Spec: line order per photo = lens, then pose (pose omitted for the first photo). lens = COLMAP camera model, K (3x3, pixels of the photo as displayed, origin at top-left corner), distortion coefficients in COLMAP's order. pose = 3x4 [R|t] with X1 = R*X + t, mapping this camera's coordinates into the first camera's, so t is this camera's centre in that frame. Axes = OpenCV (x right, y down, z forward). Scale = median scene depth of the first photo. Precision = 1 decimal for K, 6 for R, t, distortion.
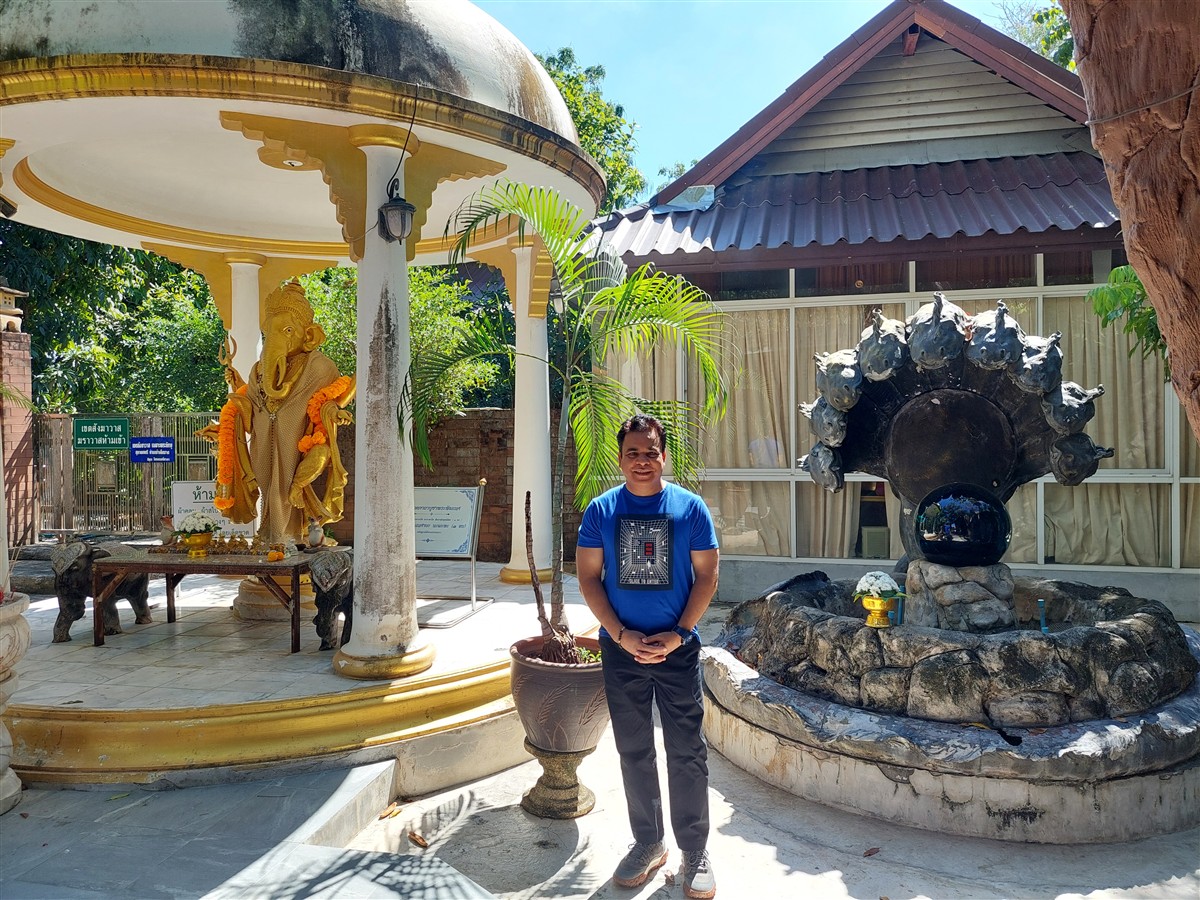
lens RADIAL K [[856.0, 0, 576.9], [0, 856.0, 423.5], [0, 0, 1]] dist [0.050075, -0.036690]
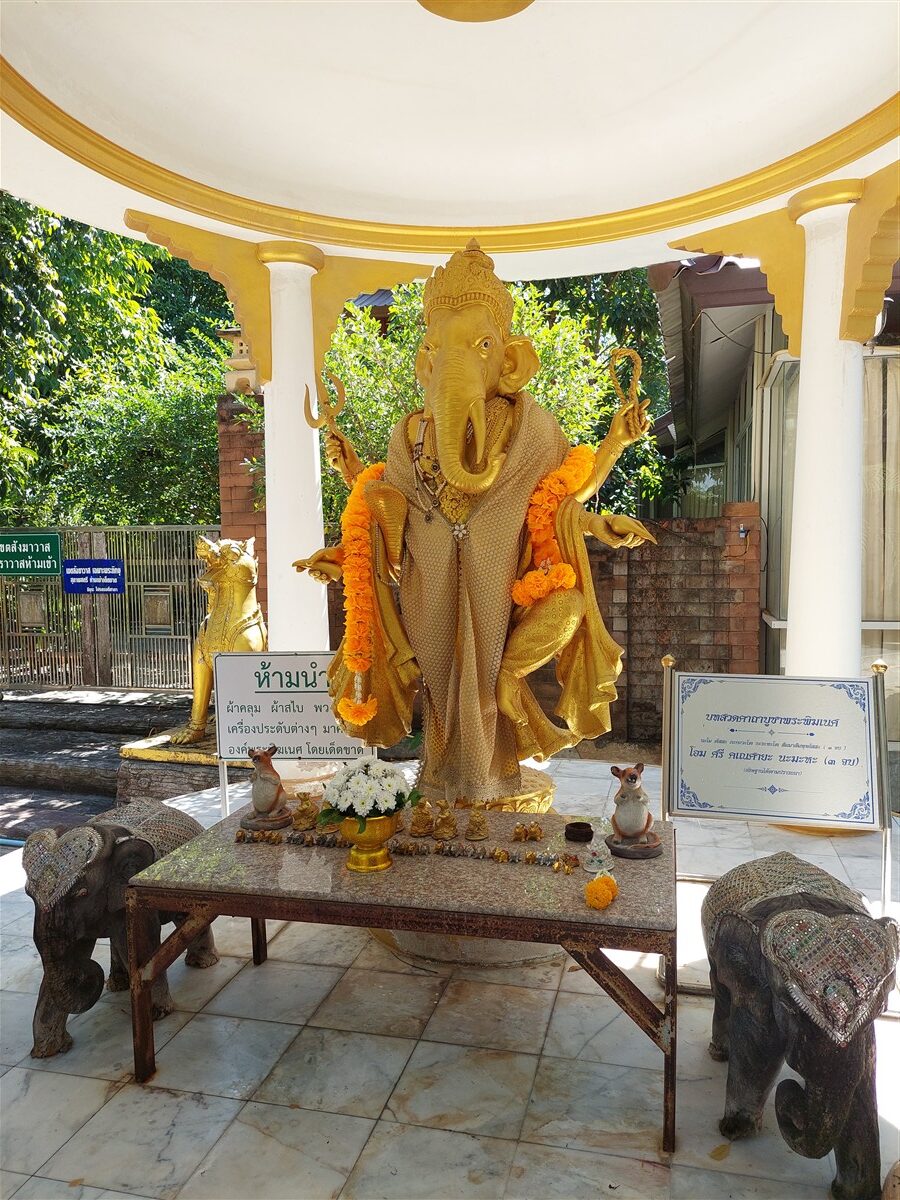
lens RADIAL K [[856.0, 0, 444.4], [0, 856.0, 598.4], [0, 0, 1]] dist [0.050075, -0.036690]
pose [[0.999860, 0.001528, -0.016681, -0.377871], [-0.000389, 0.997677, 0.068117, -0.002798], [0.016746, -0.068101, 0.997538, 0.567769]]
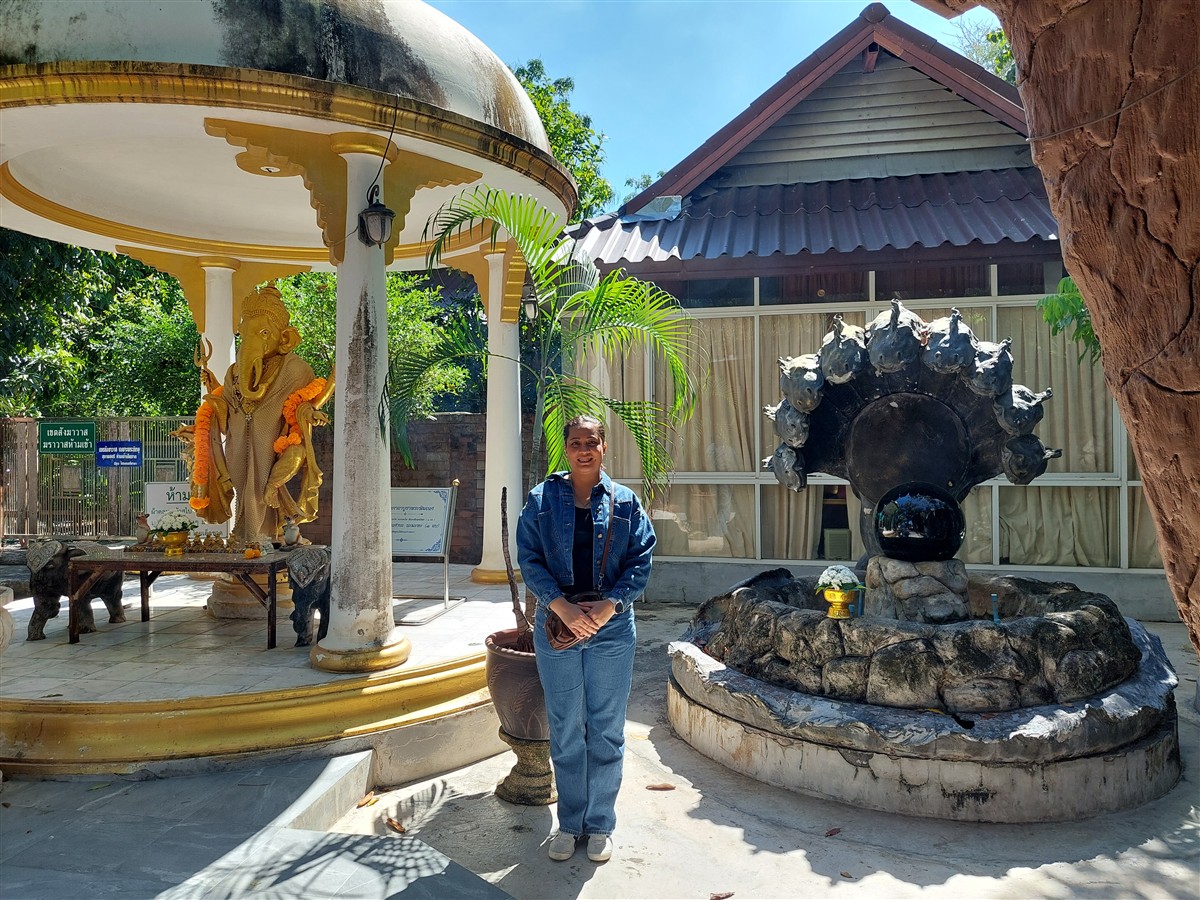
lens RADIAL K [[856.0, 0, 566.9], [0, 856.0, 419.6], [0, 0, 1]] dist [0.050075, -0.036690]
pose [[0.999593, 0.003105, 0.028352, -0.007533], [-0.002683, 0.999885, -0.014923, 0.008974], [-0.028395, 0.014841, 0.999487, -0.026651]]
